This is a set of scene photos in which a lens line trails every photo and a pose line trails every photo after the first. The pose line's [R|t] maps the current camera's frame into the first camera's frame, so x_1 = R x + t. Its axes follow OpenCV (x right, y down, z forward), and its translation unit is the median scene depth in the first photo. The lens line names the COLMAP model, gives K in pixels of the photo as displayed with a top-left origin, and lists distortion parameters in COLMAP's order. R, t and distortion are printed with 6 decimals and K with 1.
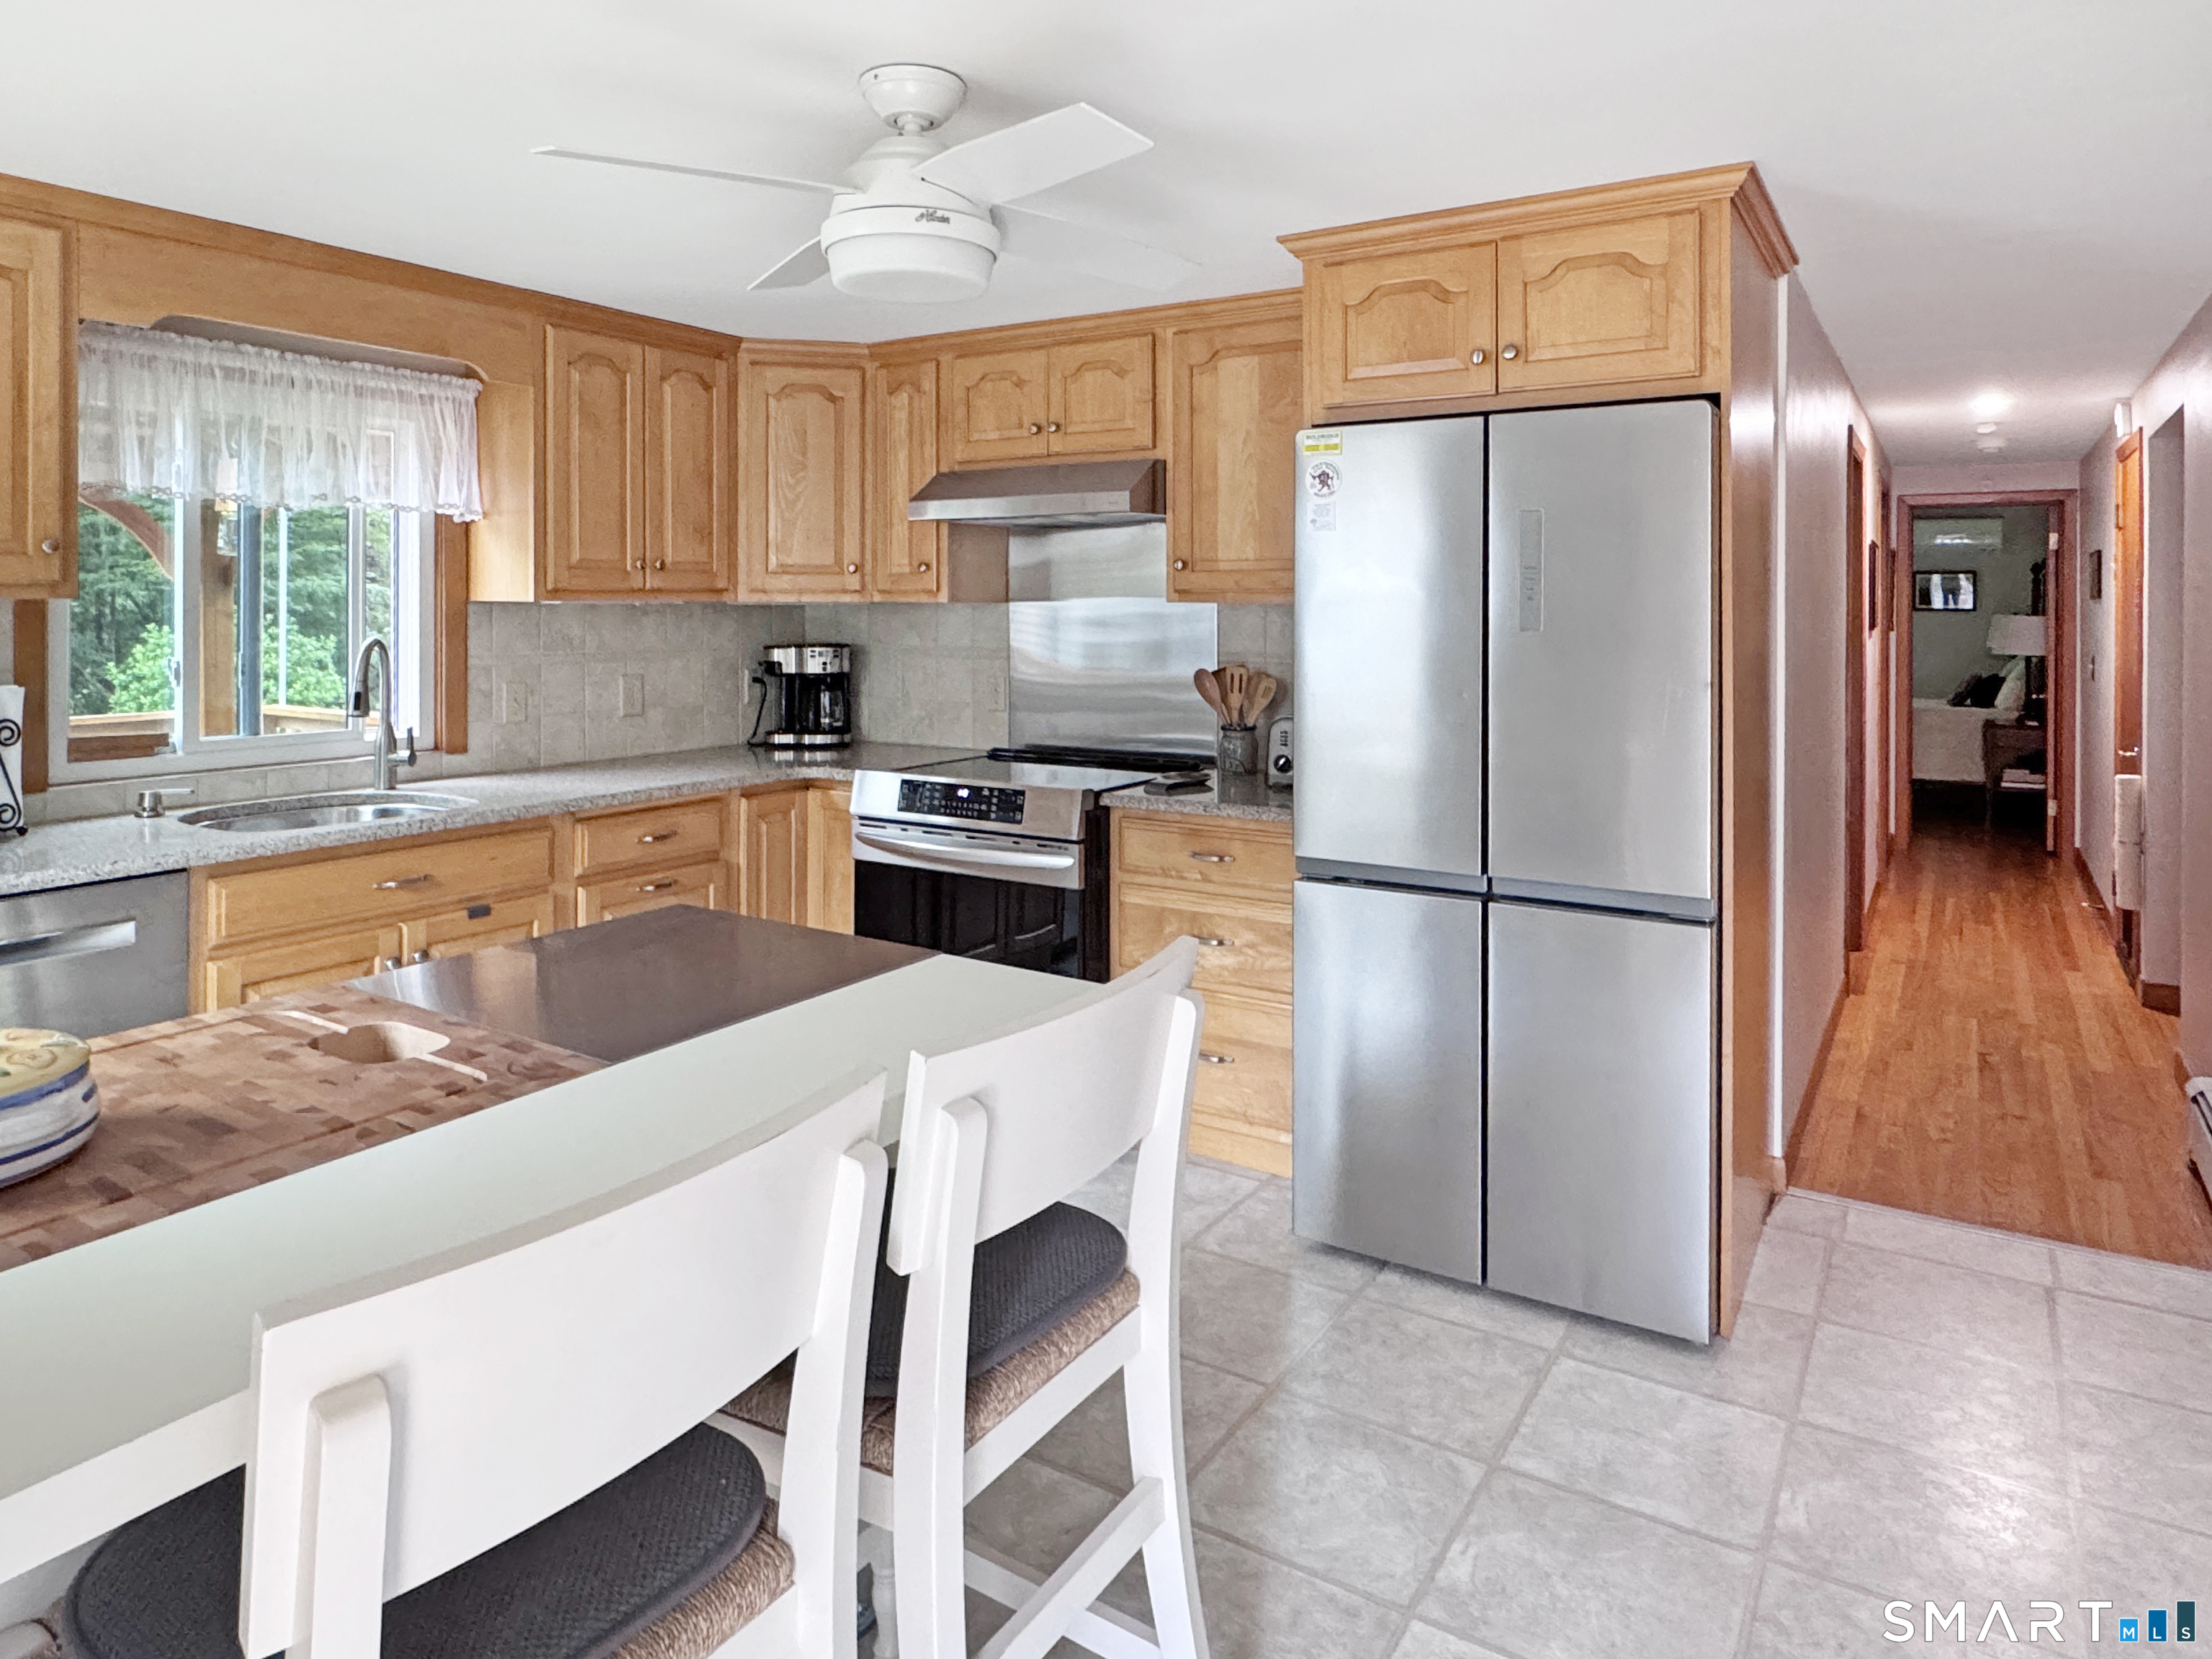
lens RADIAL K [[1346.1, 0, 1099.1], [0, 1346.1, 604.5], [0, 0, 1]] dist [-0.000440, -0.002866]
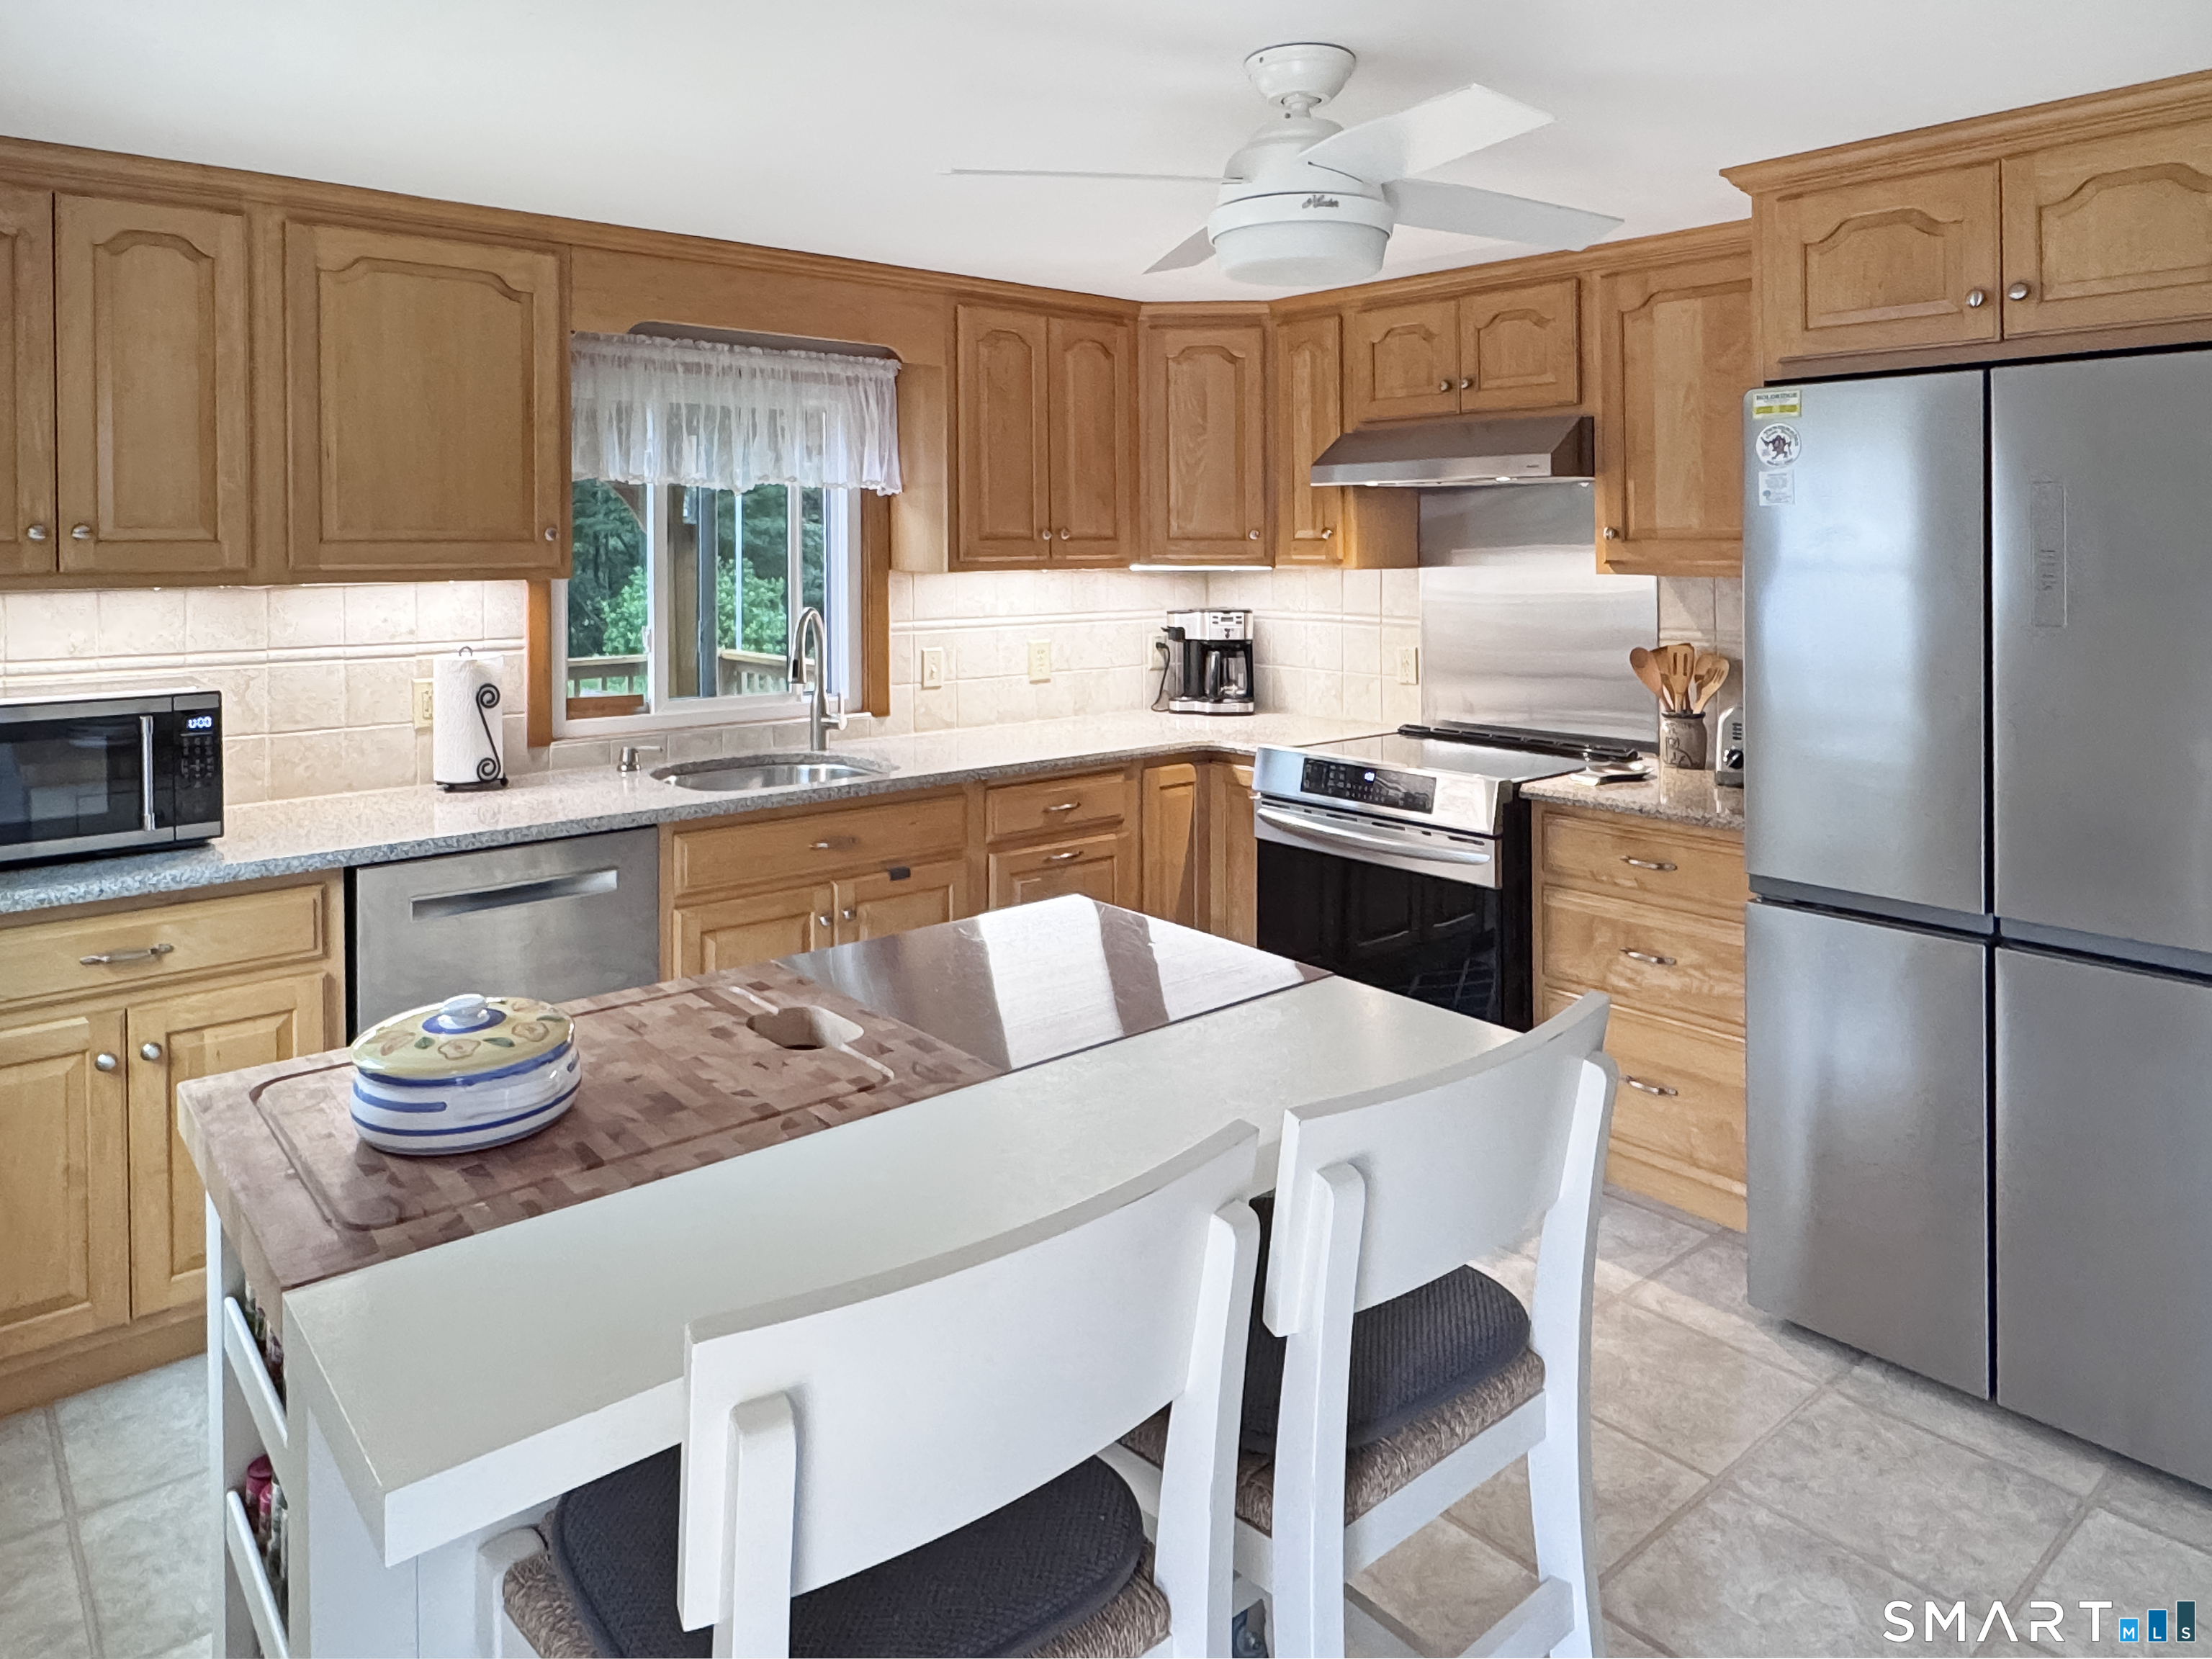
lens RADIAL K [[1421.7, 0, 1098.4], [0, 1421.7, 533.9], [0, 0, 1]] dist [-0.010122, 0.004378]
pose [[0.955426, -0.008126, -0.295118, 0.013833], [0.007350, 0.999966, -0.003740, -0.030266], [0.295139, 0.001404, 0.955453, -0.008523]]
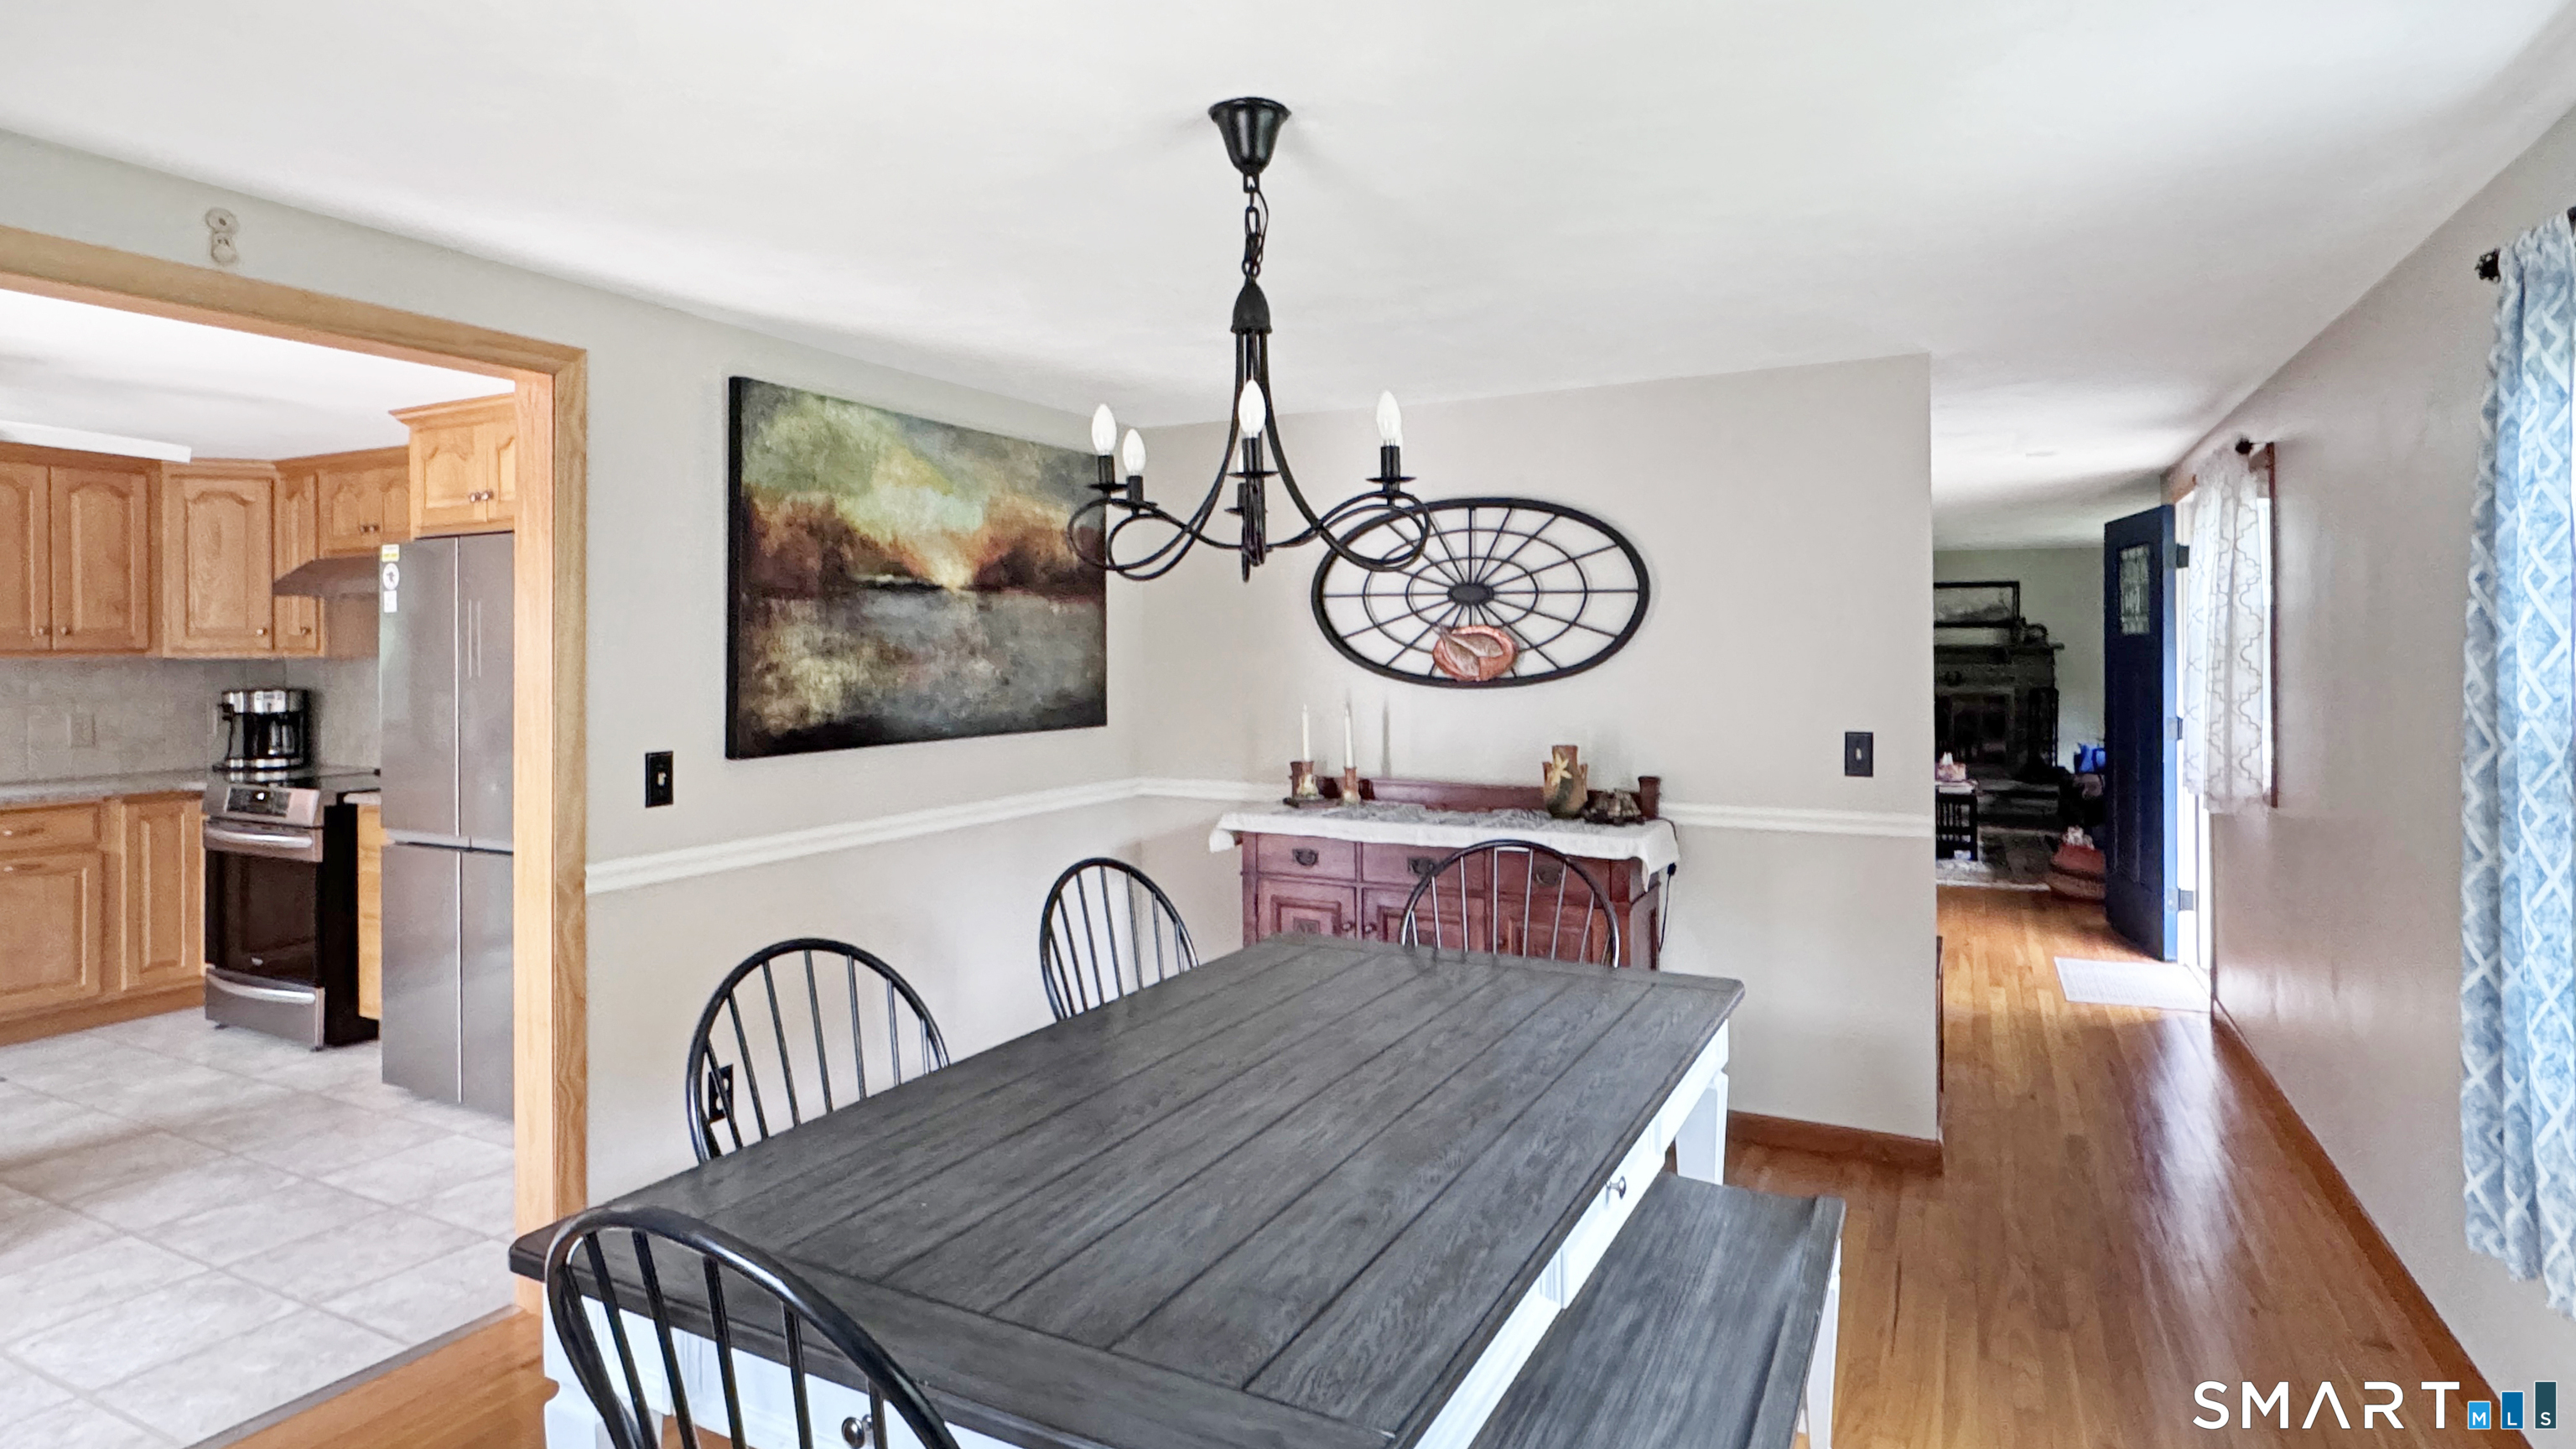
lens RADIAL K [[1343.9, 0, 1286.4], [0, 1343.9, 637.9], [0, 0, 1]] dist [-0.003995, -0.000848]
pose [[0.996200, -0.006436, 0.086853, 0.894448], [0.007008, 0.999956, -0.006280, -0.006938], [-0.086809, 0.006865, 0.996201, -0.499151]]
